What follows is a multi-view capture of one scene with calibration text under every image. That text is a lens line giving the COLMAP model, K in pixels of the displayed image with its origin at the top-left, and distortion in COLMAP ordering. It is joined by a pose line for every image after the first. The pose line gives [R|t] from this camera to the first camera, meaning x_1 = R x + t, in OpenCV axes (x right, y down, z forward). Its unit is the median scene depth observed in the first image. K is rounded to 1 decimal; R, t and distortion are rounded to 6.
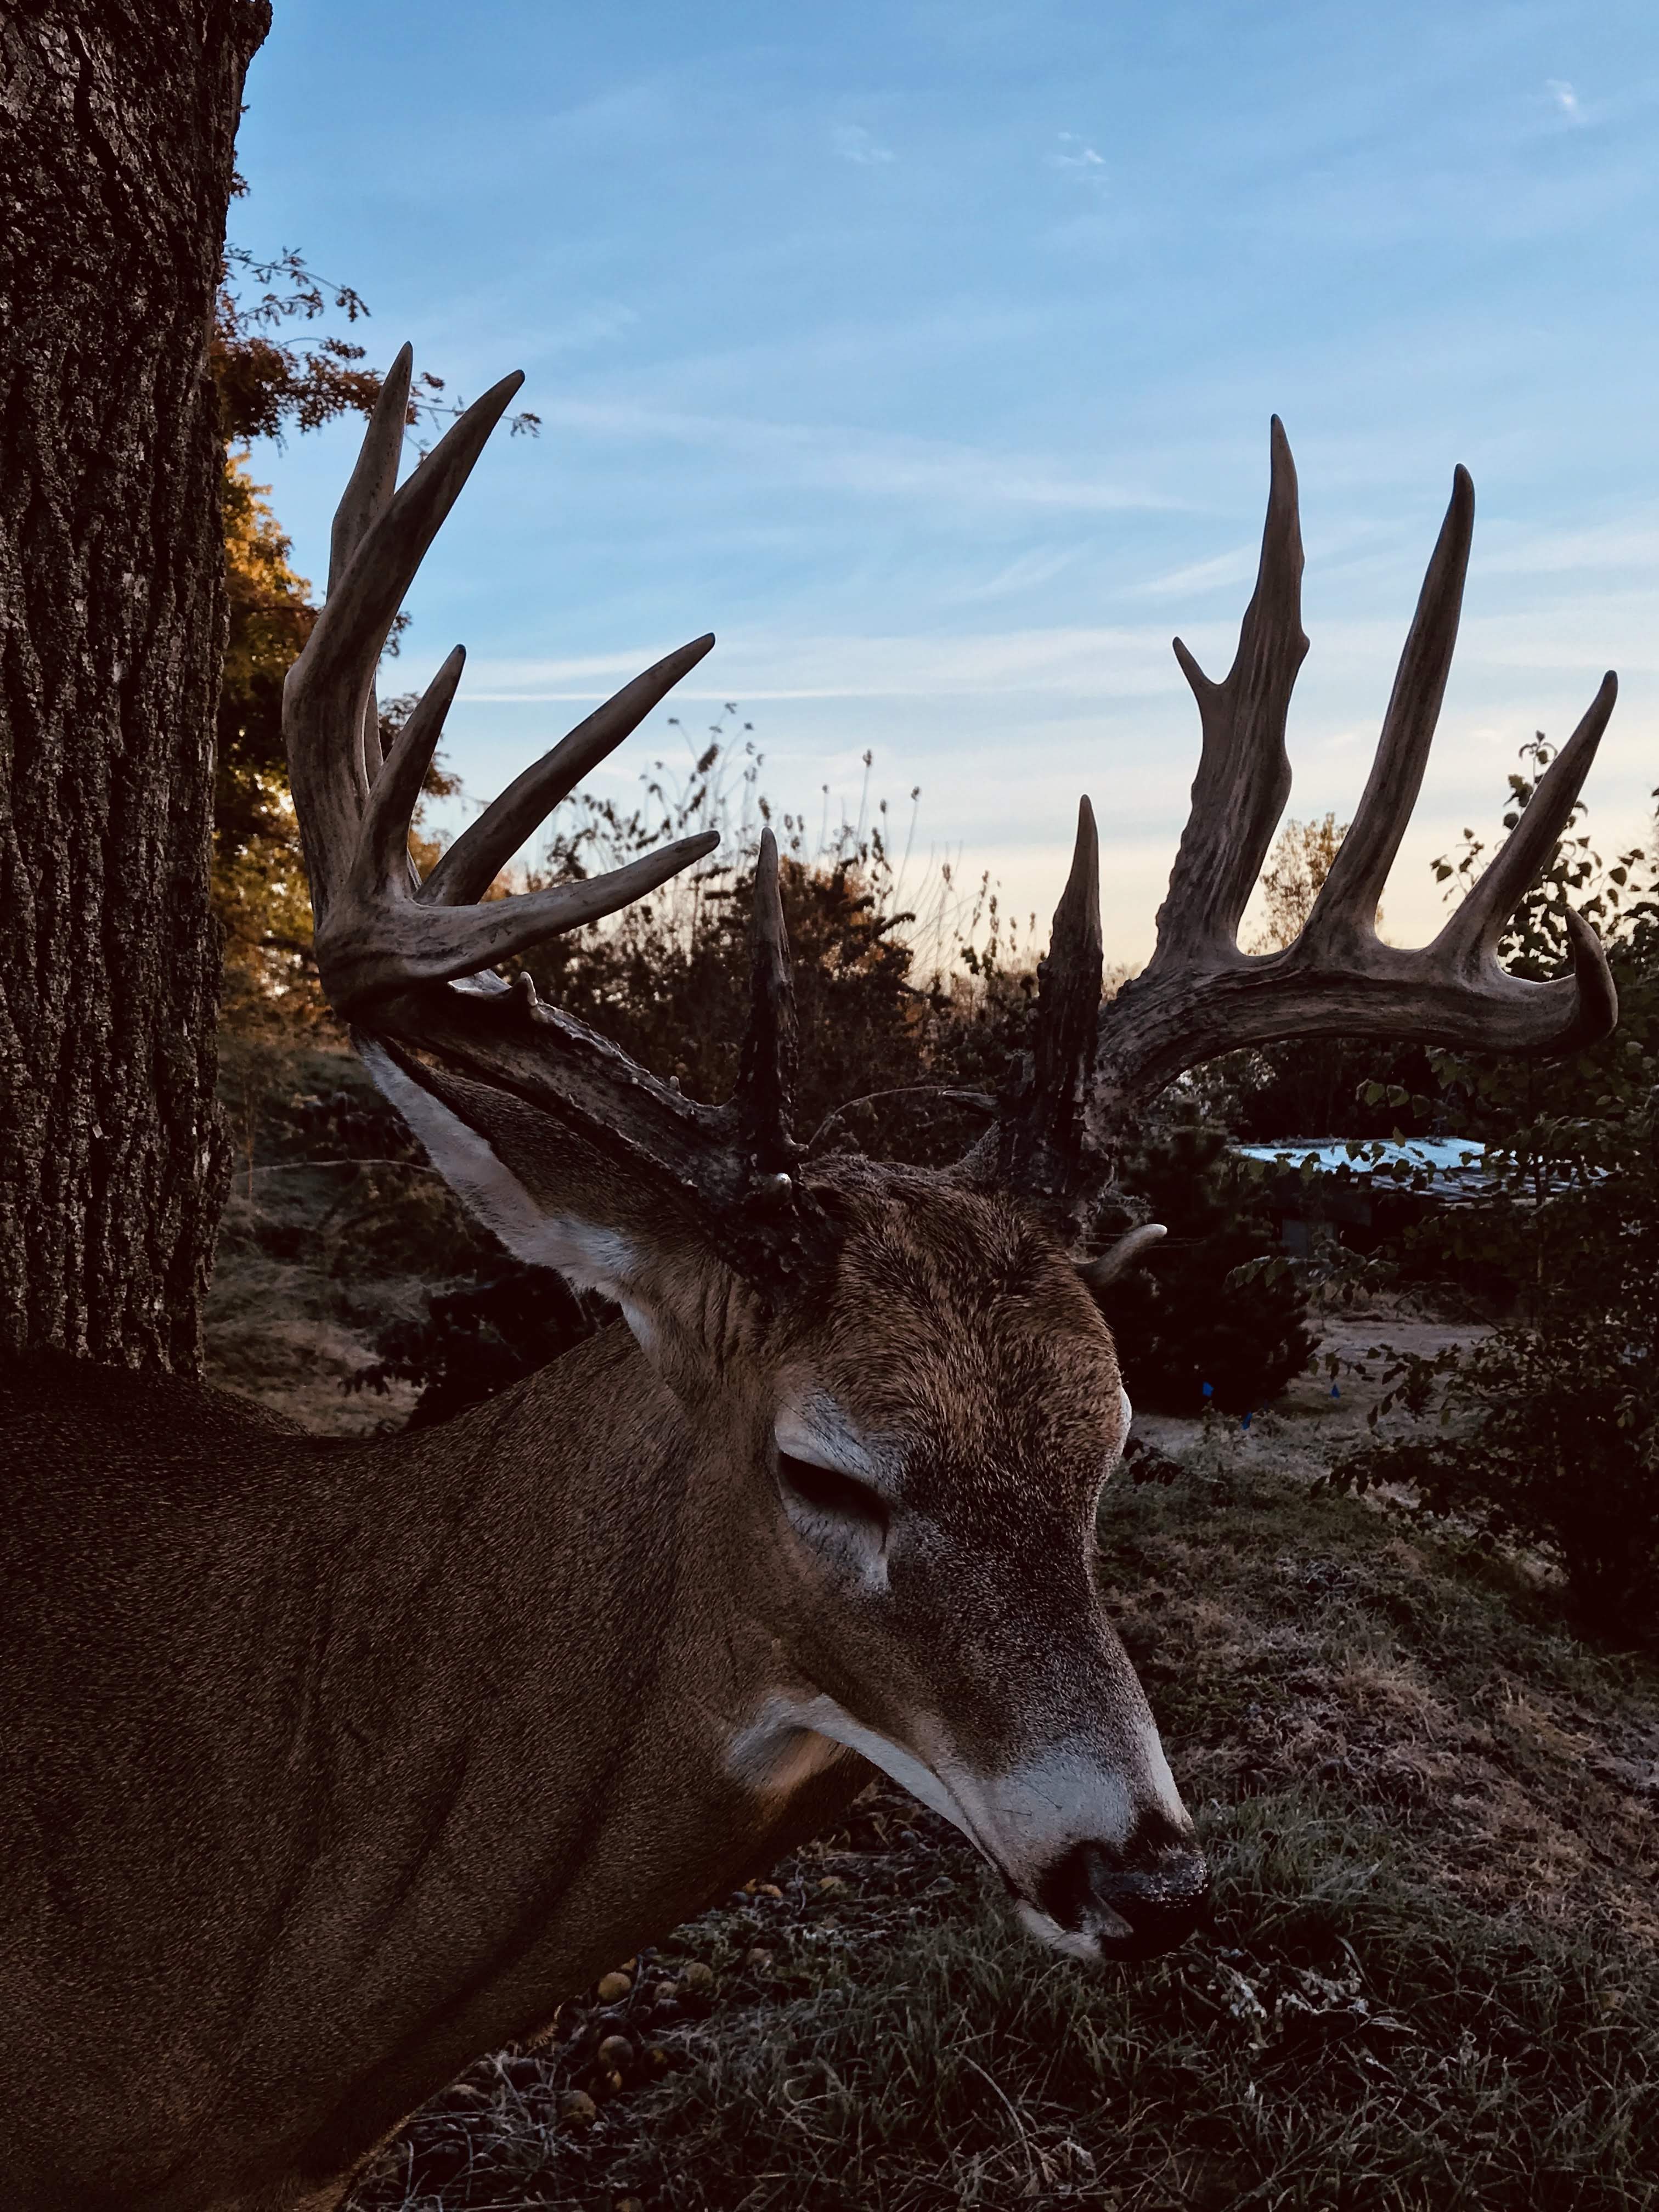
lens RADIAL K [[2156.2, 0, 837.4], [0, 2156.2, 1076.3], [0, 0, 1]] dist [-0.008925, 0.065834]
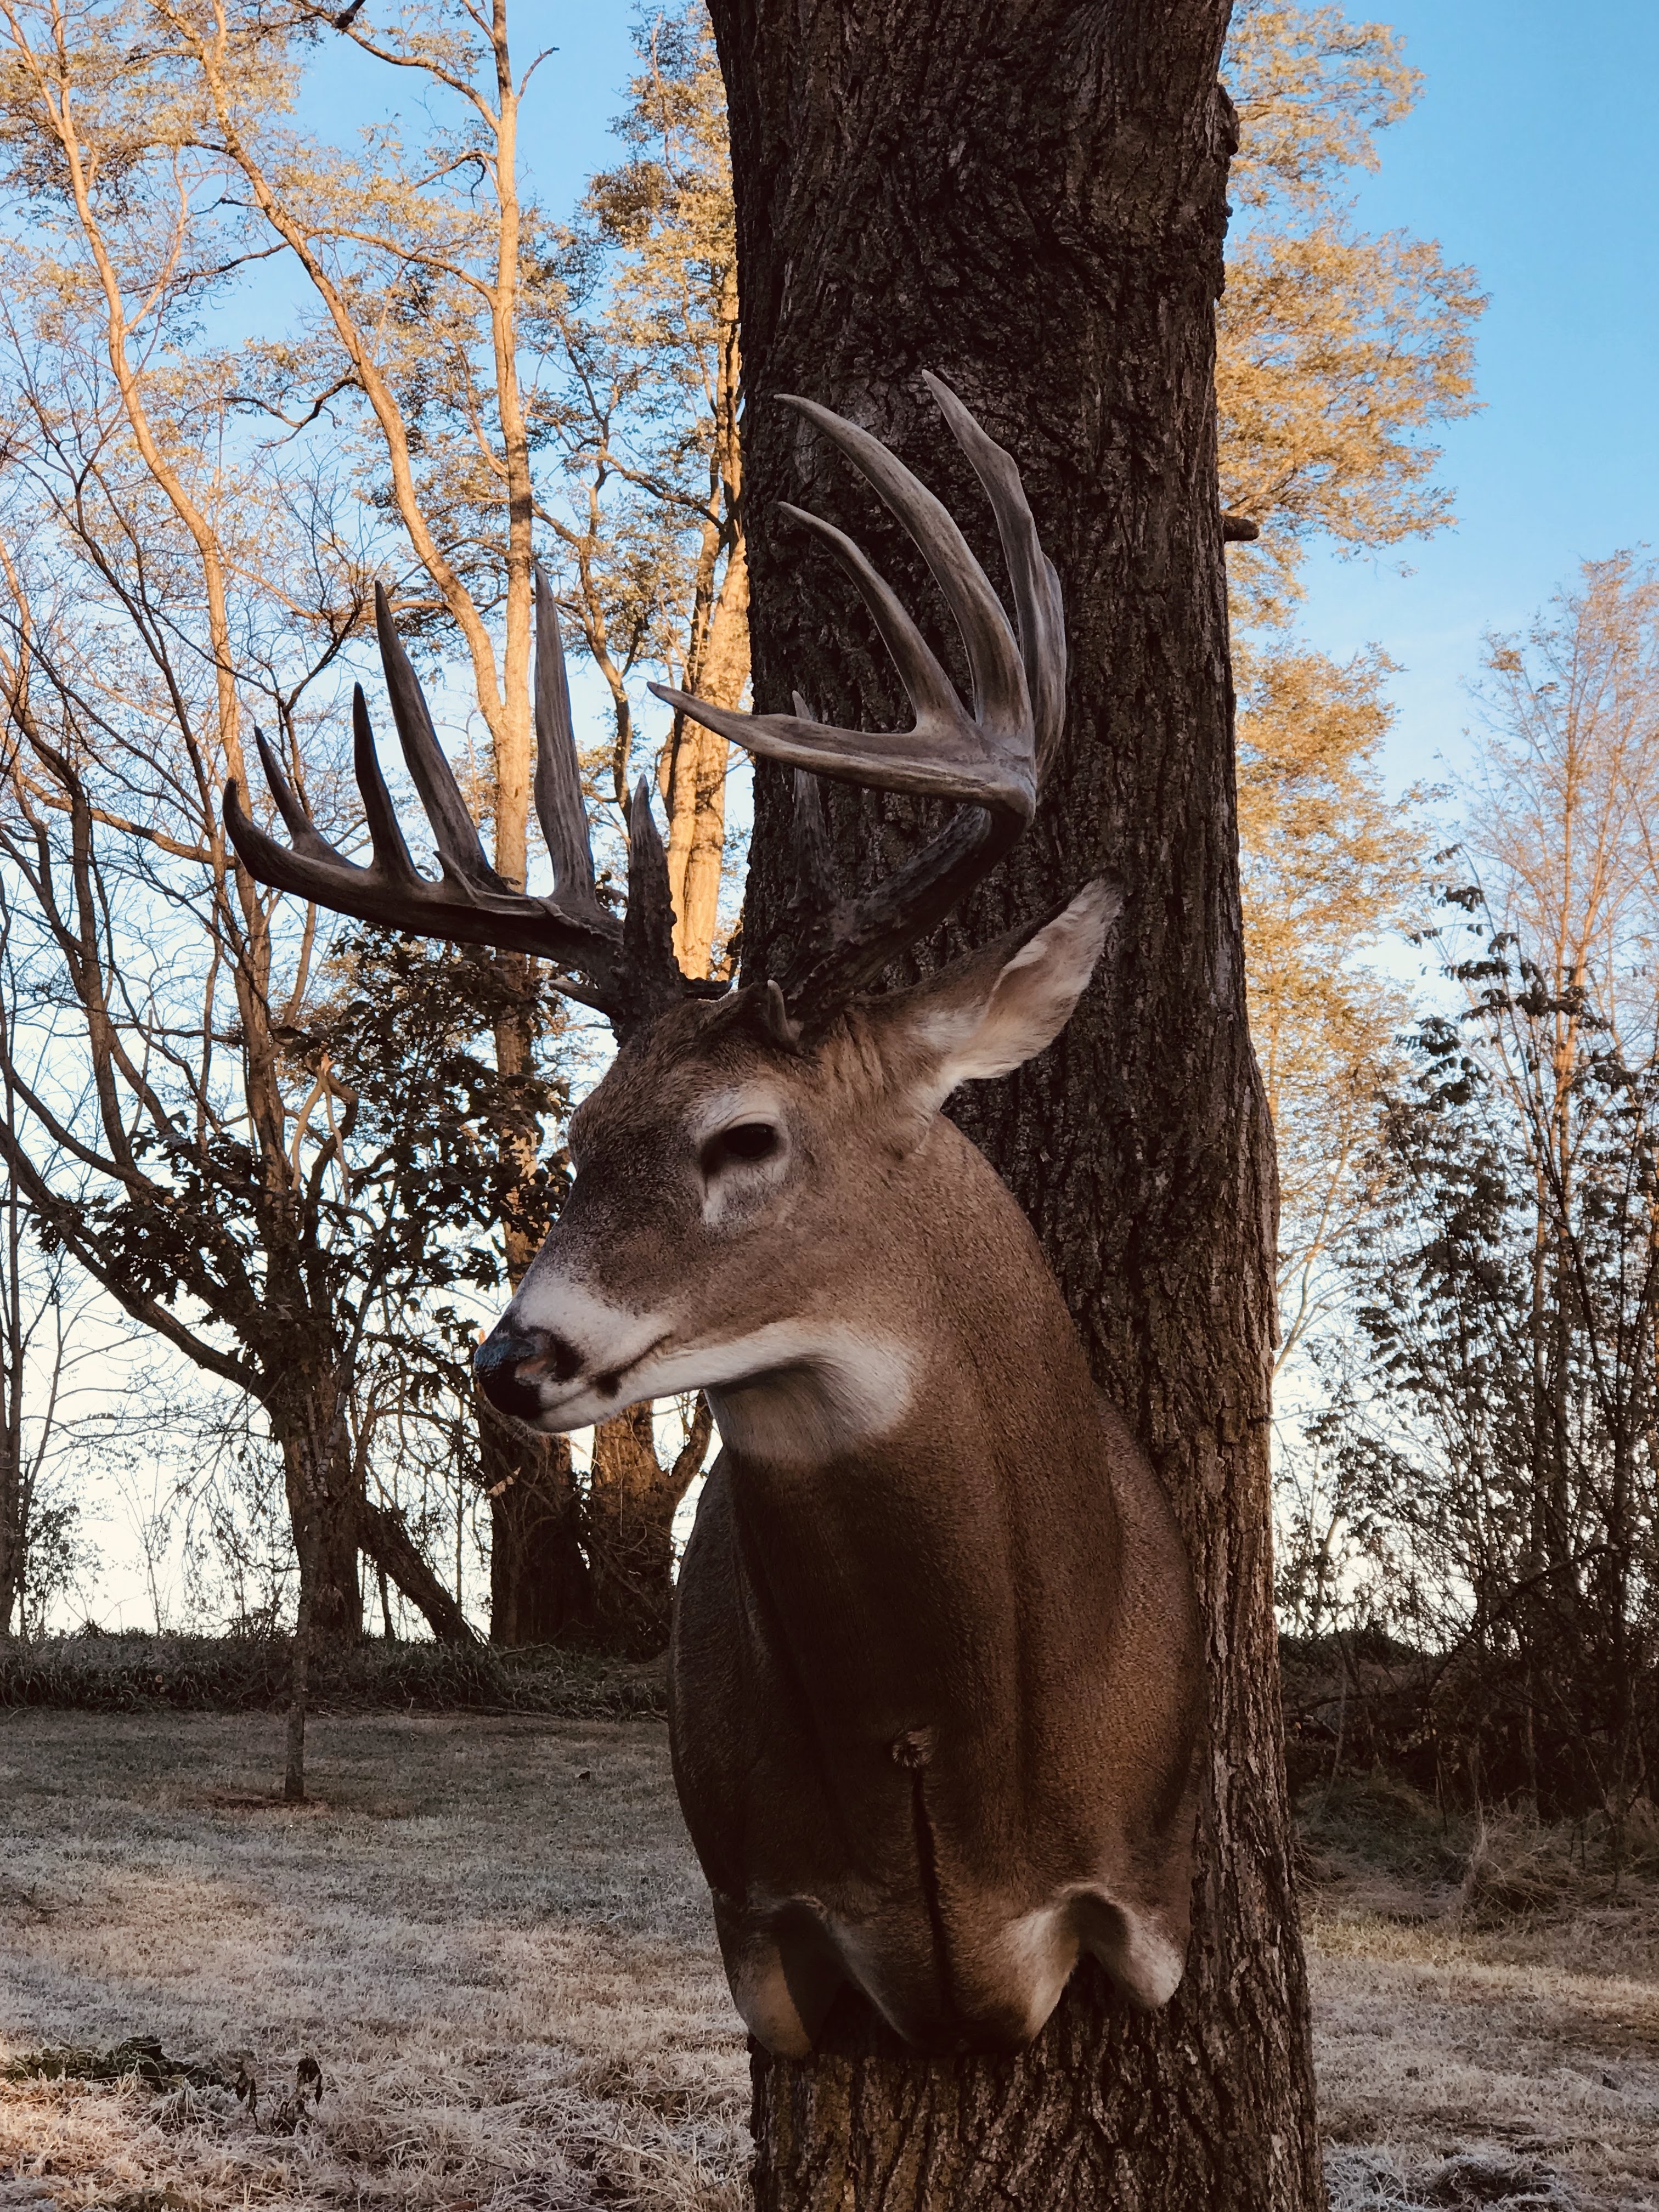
lens RADIAL K [[3840.9, 0, 797.3], [0, 3840.9, 1109.5], [0, 0, 1]] dist [-0.051495, 0.991768]
pose [[0.281469, -0.182380, -0.942079, 1.763318], [-0.036421, 0.979034, -0.200416, 0.461189], [0.958879, 0.090723, 0.268925, 0.264387]]
